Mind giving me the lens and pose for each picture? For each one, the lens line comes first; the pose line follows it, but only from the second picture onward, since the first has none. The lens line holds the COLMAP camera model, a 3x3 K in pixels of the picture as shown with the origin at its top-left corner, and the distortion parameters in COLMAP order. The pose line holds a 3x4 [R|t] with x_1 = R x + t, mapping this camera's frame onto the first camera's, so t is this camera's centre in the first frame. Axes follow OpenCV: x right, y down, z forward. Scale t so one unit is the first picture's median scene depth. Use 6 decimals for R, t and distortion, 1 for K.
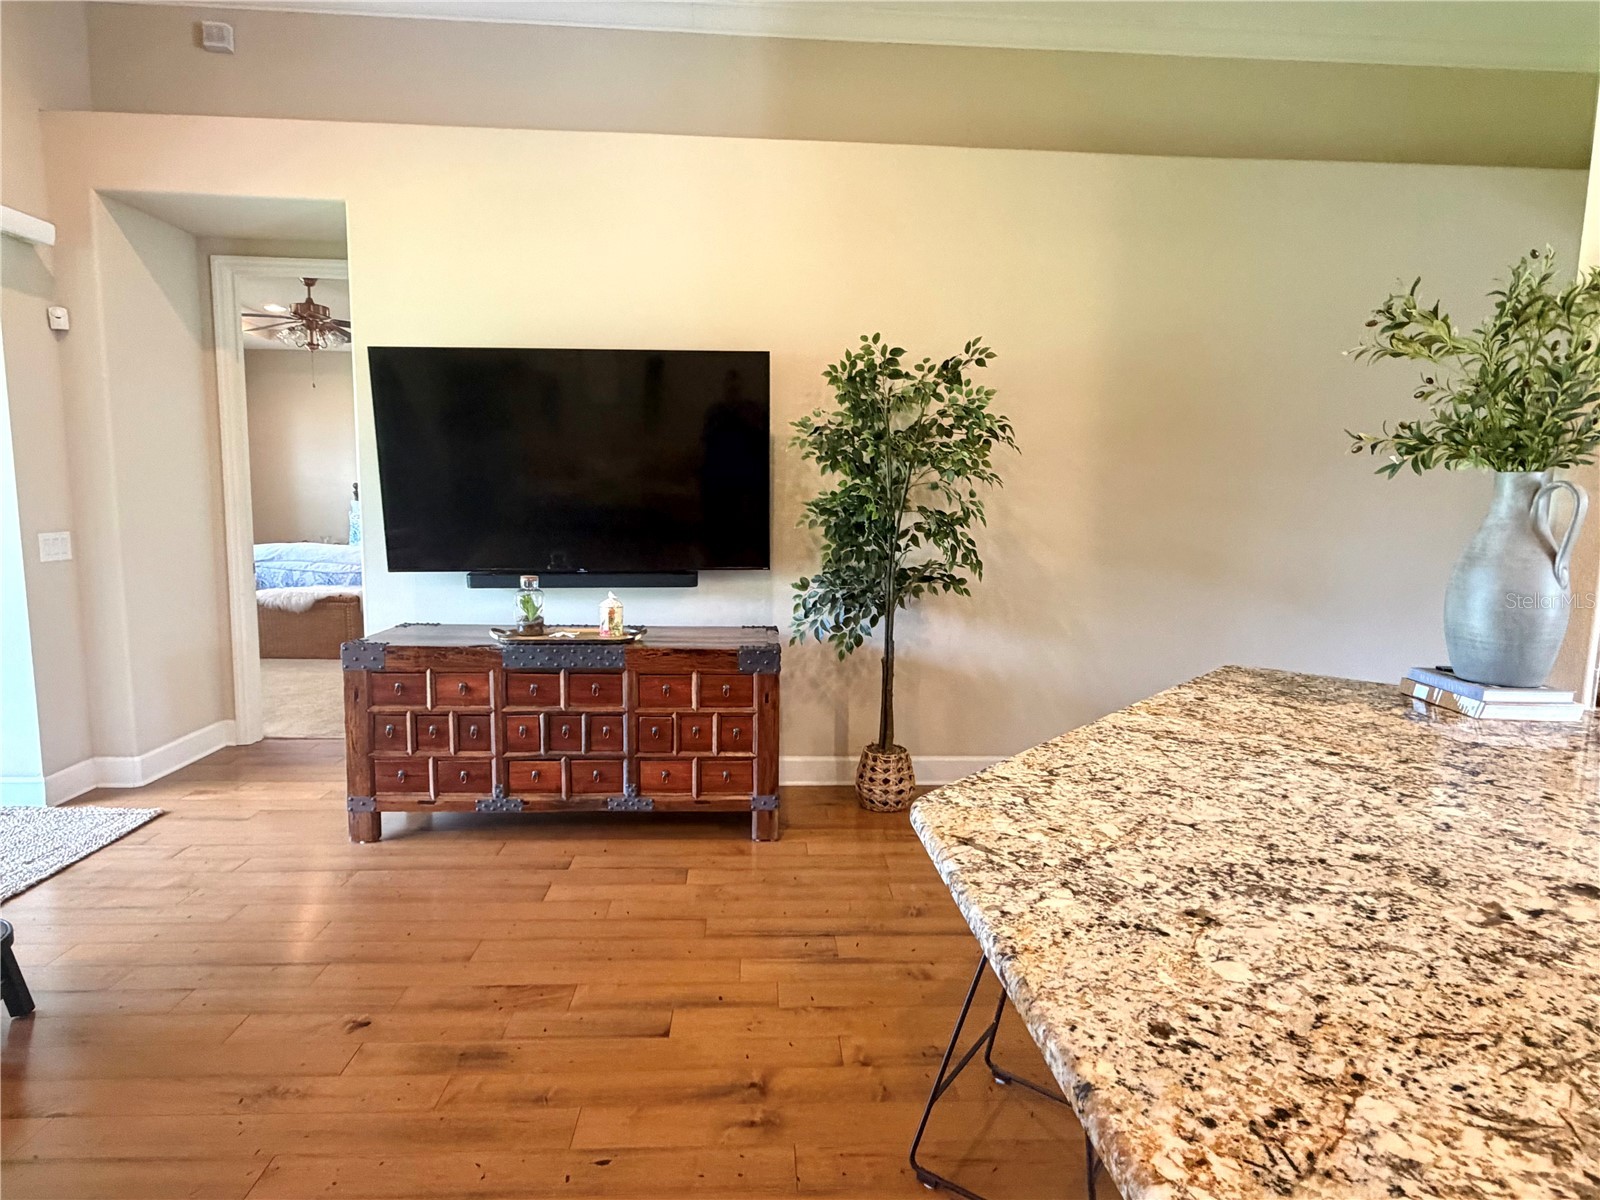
lens RADIAL K [[874.8, 0, 795.0], [0, 874.8, 598.0], [0, 0, 1]] dist [-0.001163, 0.000309]
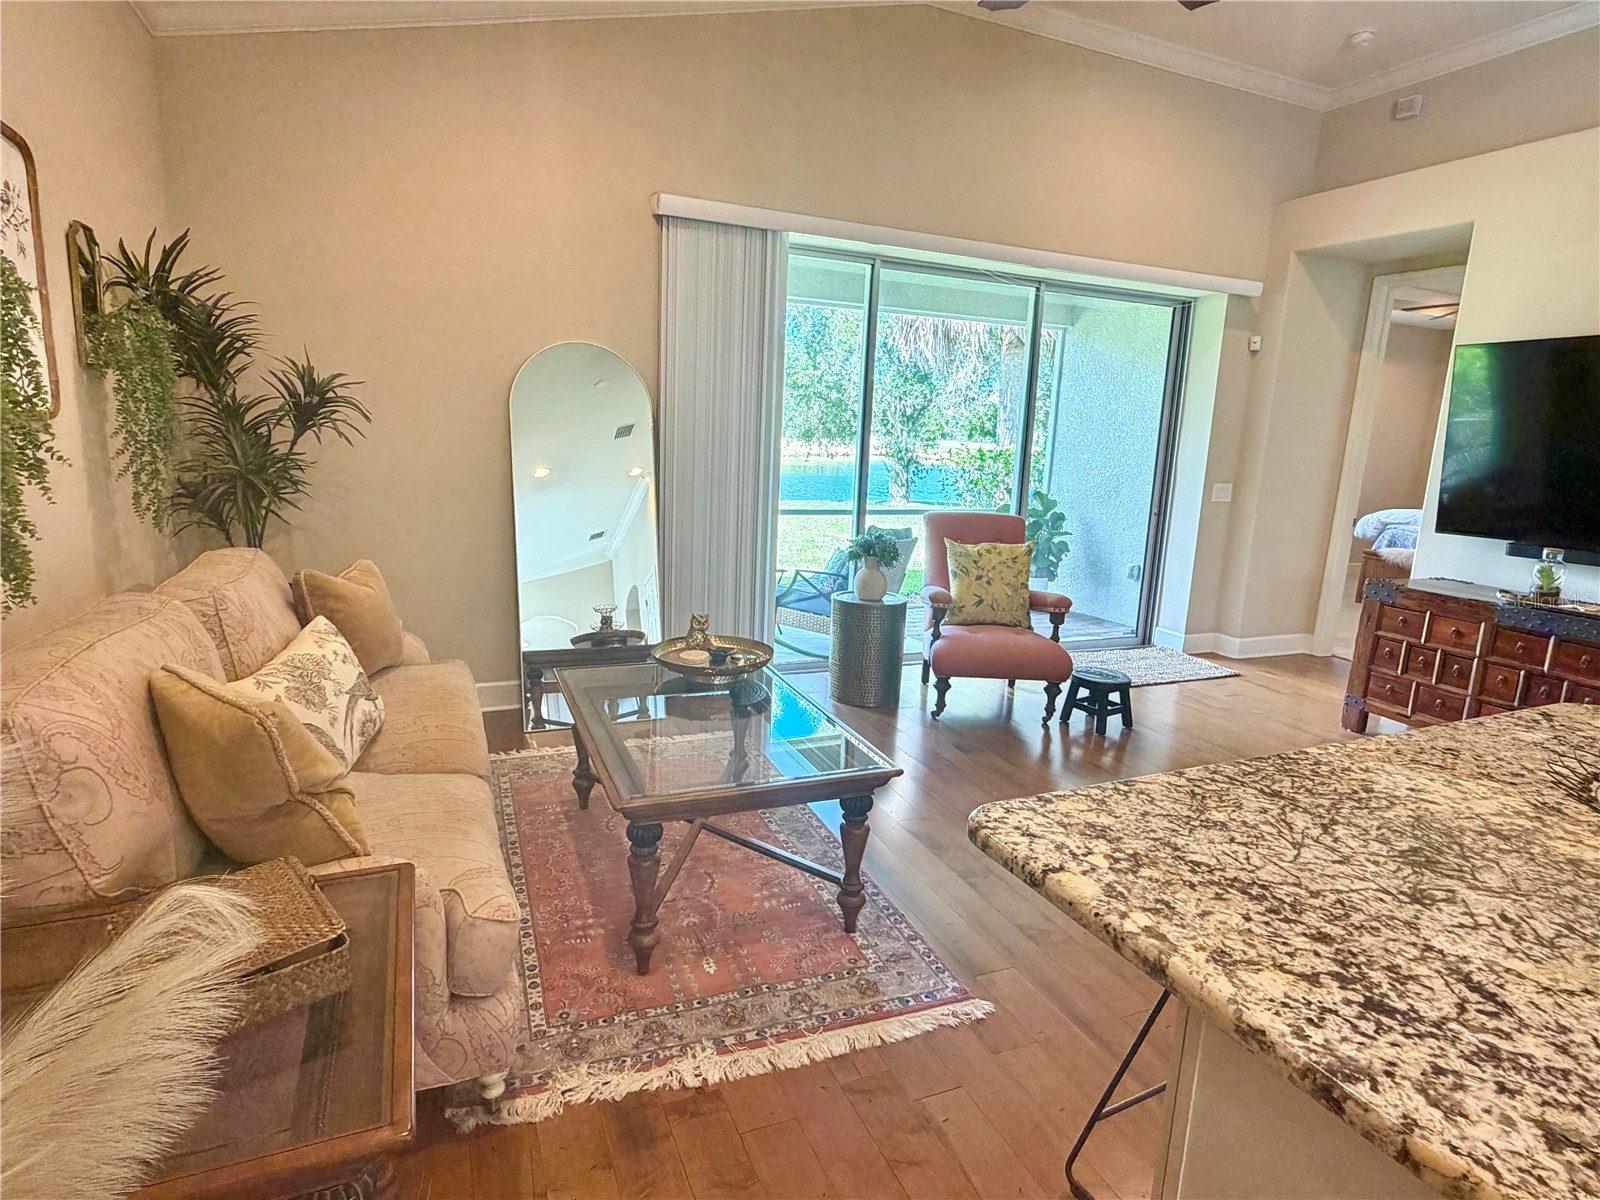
lens RADIAL K [[874.8, 0, 800.3], [0, 874.8, 599.1], [0, 0, 1]] dist [-0.001163, 0.000309]
pose [[0.342053, 0.181139, -0.922057, 0.387021], [-0.147609, 0.979420, 0.137650, 0.024527], [0.928015, 0.089020, 0.361751, -0.255892]]
